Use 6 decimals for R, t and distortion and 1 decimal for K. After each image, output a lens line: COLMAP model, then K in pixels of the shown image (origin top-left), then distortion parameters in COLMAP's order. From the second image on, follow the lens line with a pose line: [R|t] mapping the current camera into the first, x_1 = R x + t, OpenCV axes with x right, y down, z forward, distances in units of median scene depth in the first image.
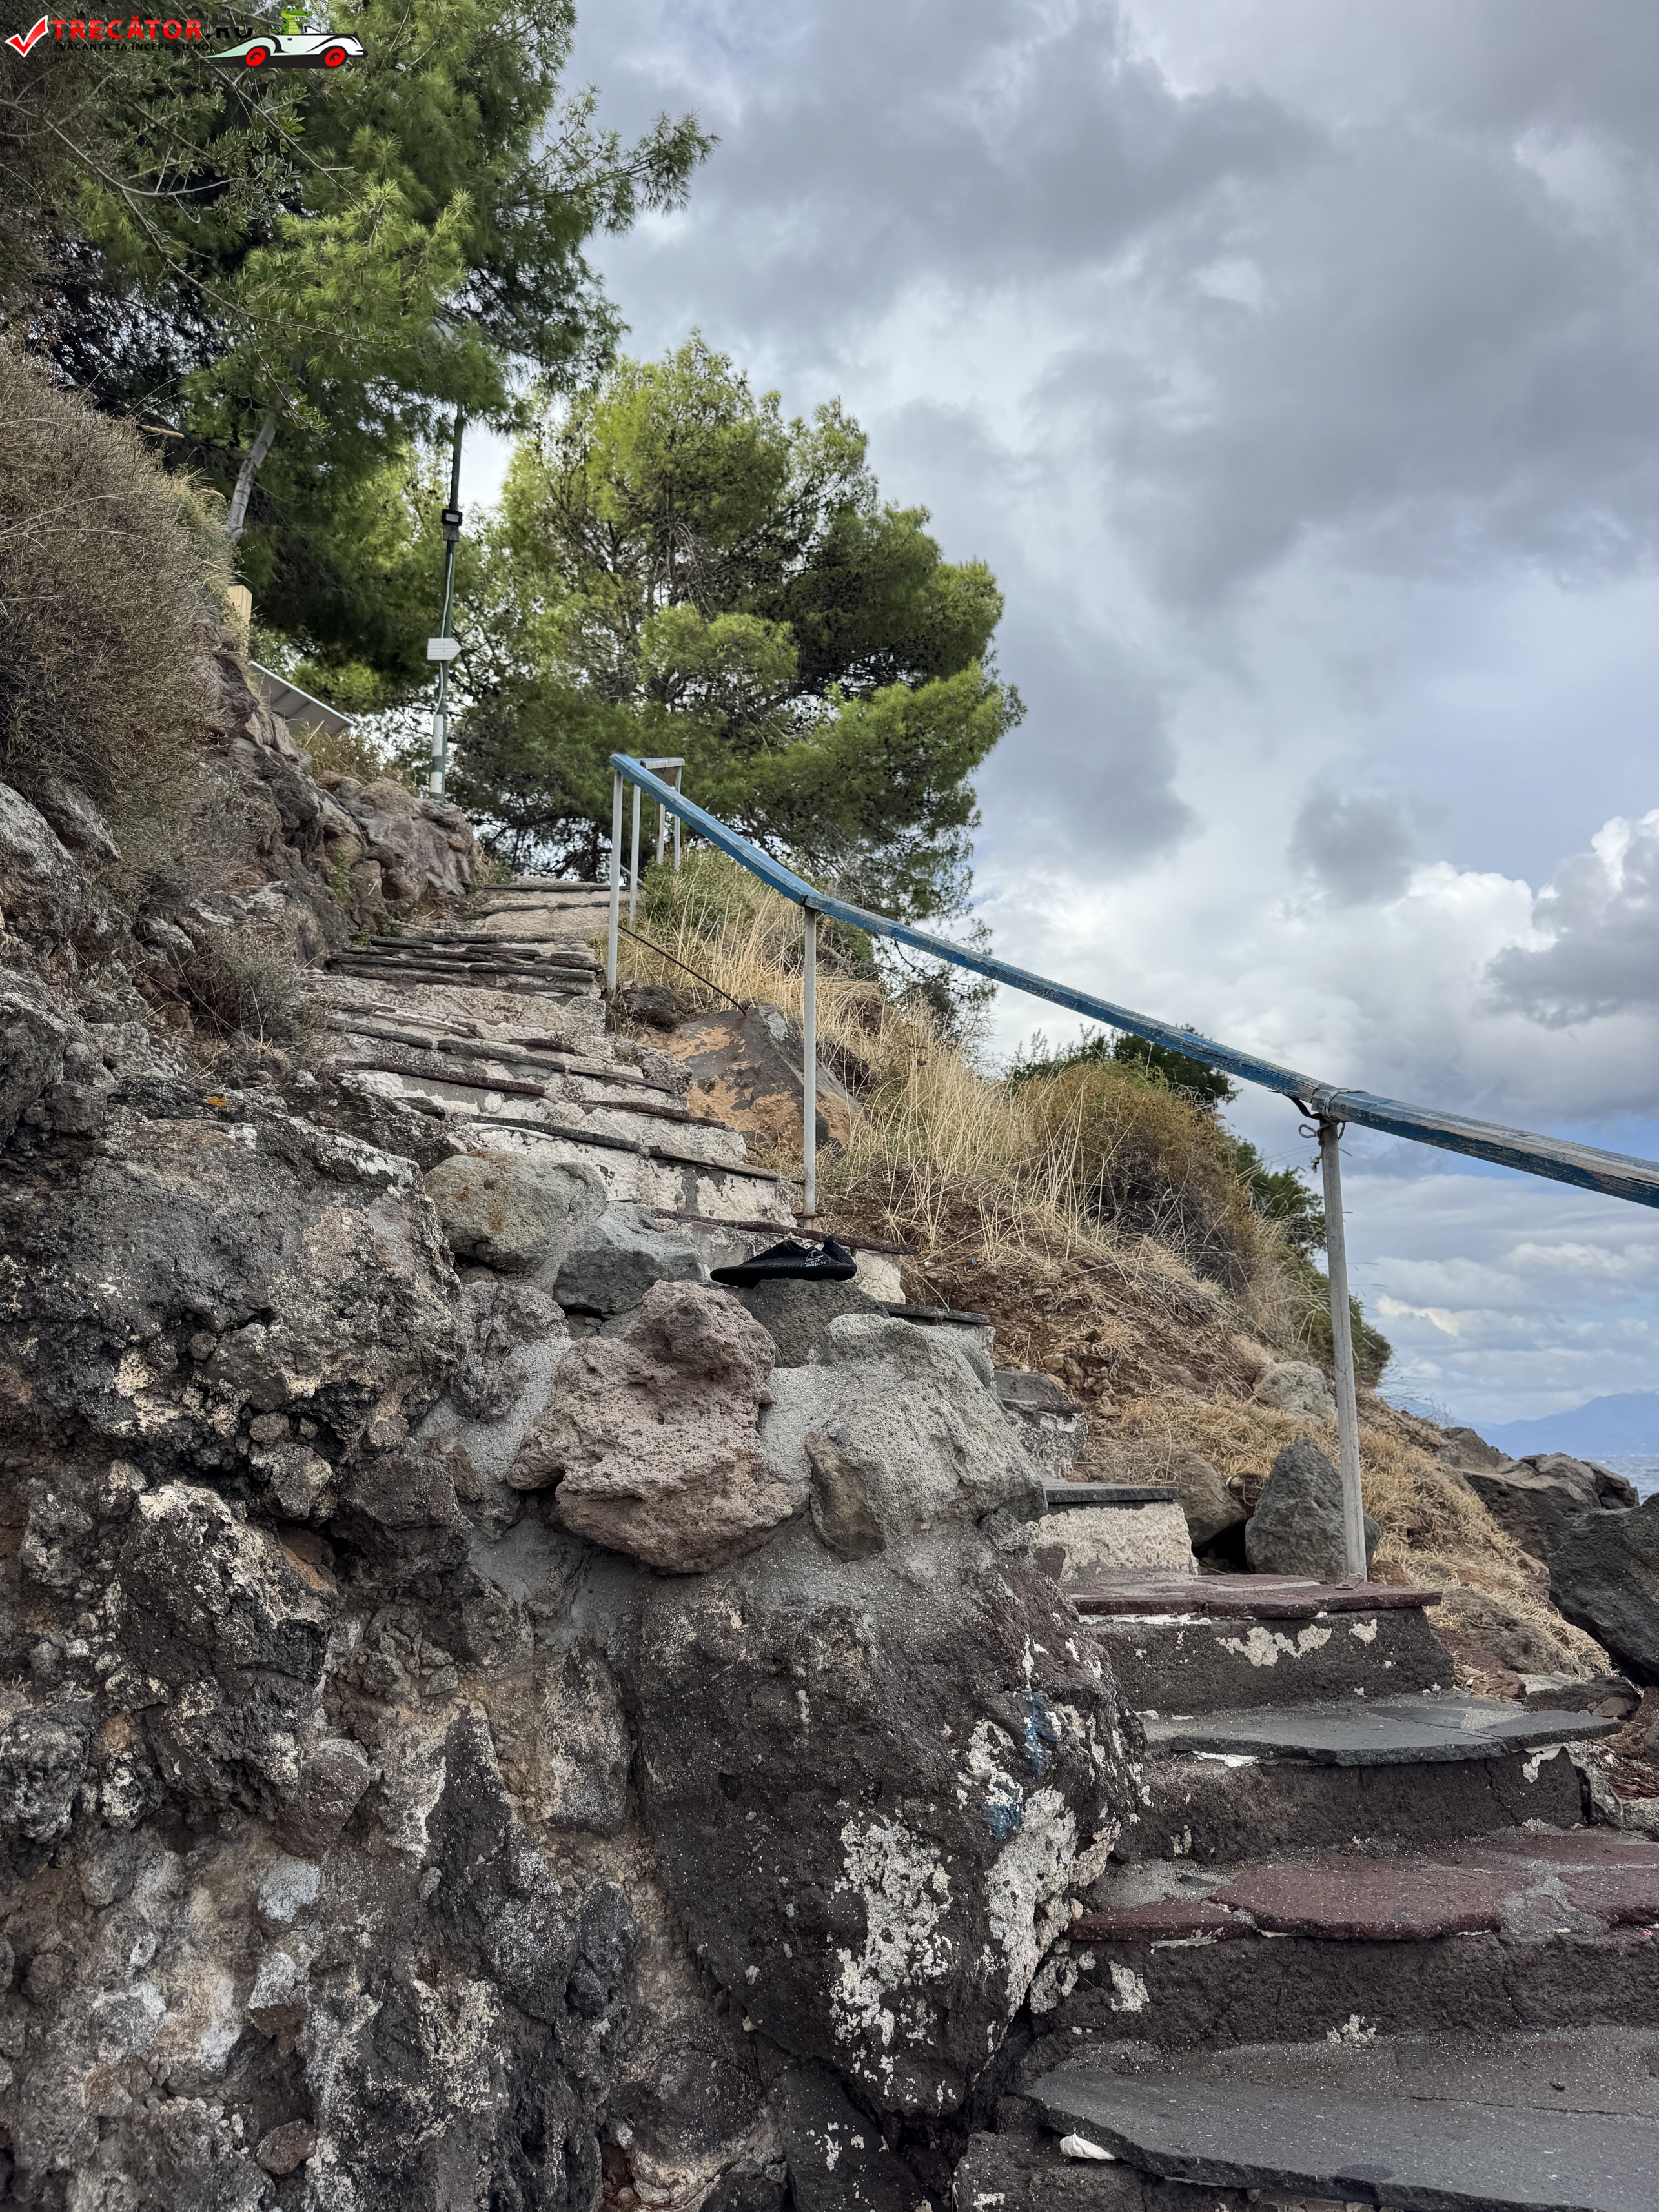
lens RADIAL K [[1542.5, 0, 835.0], [0, 1542.5, 1102.2], [0, 0, 1]] dist [0.113569, -0.189468]
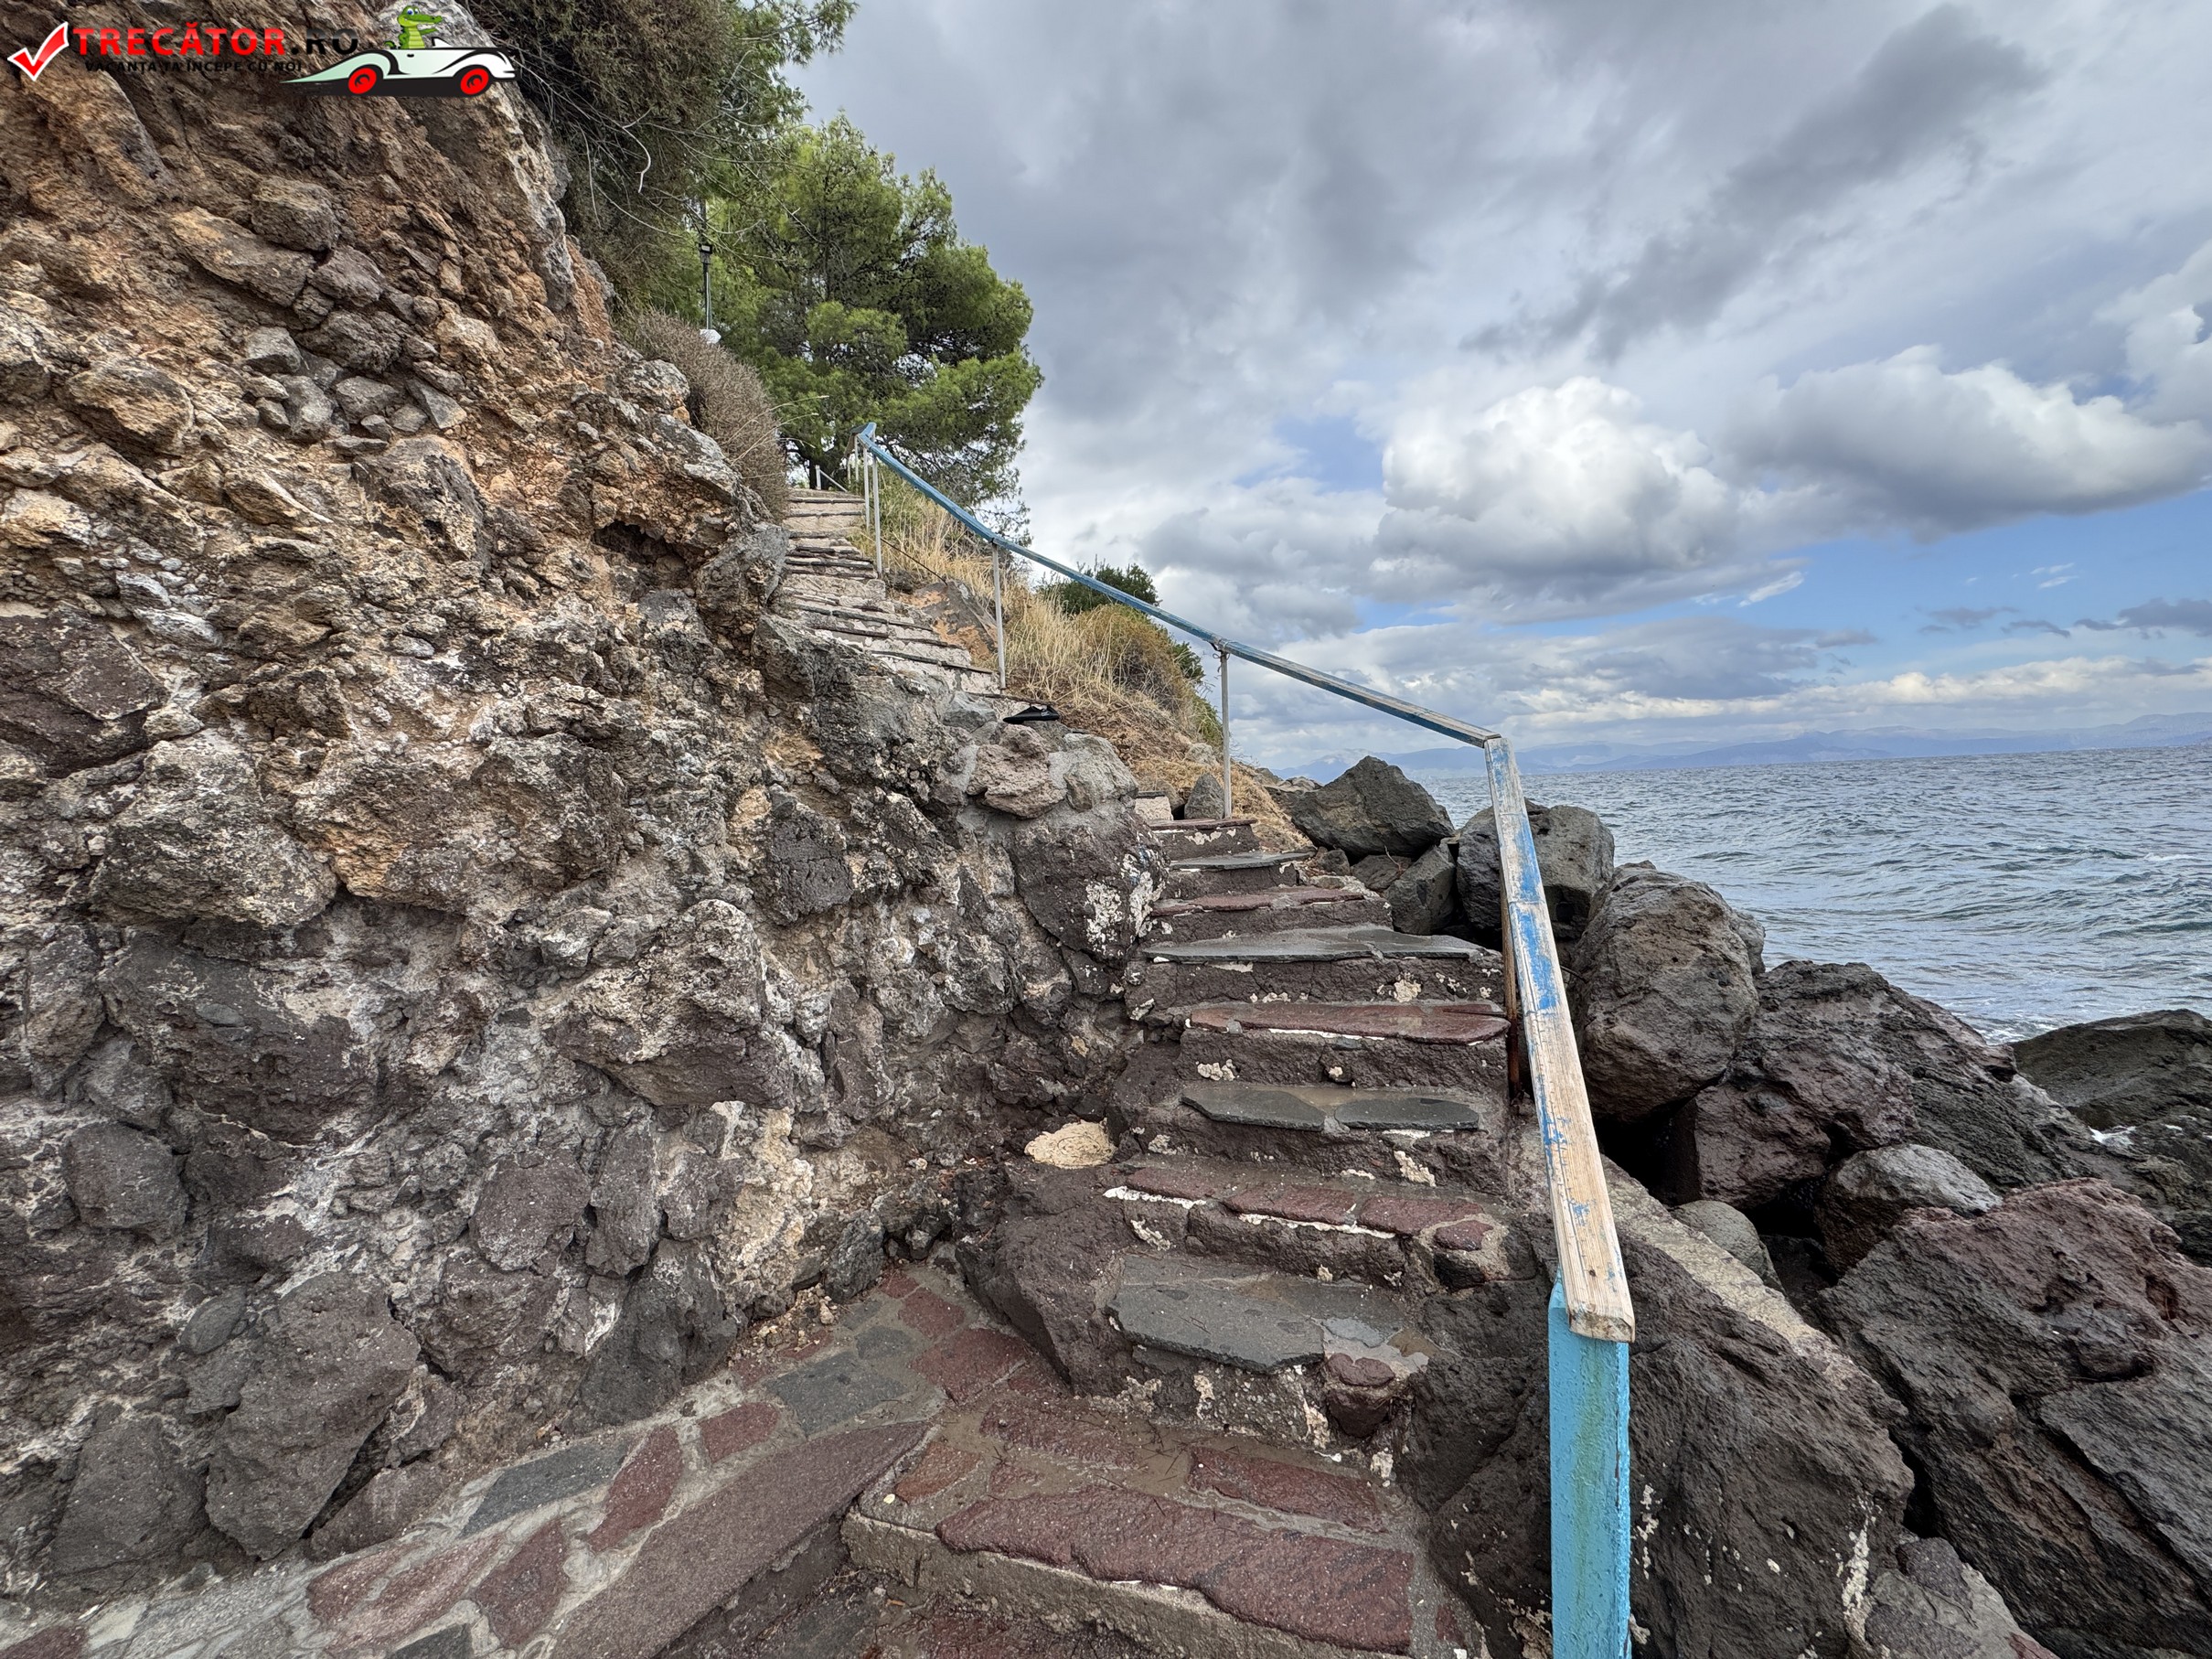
lens RADIAL K [[877.0, 0, 1106.8], [0, 877.0, 823.9], [0, 0, 1]] dist [-0.000889, 0.000821]
pose [[0.979414, -0.050630, 0.195409, -0.284588], [0.000264, 0.968355, 0.249577, -0.121962], [-0.201861, -0.244388, 0.948434, -0.684340]]
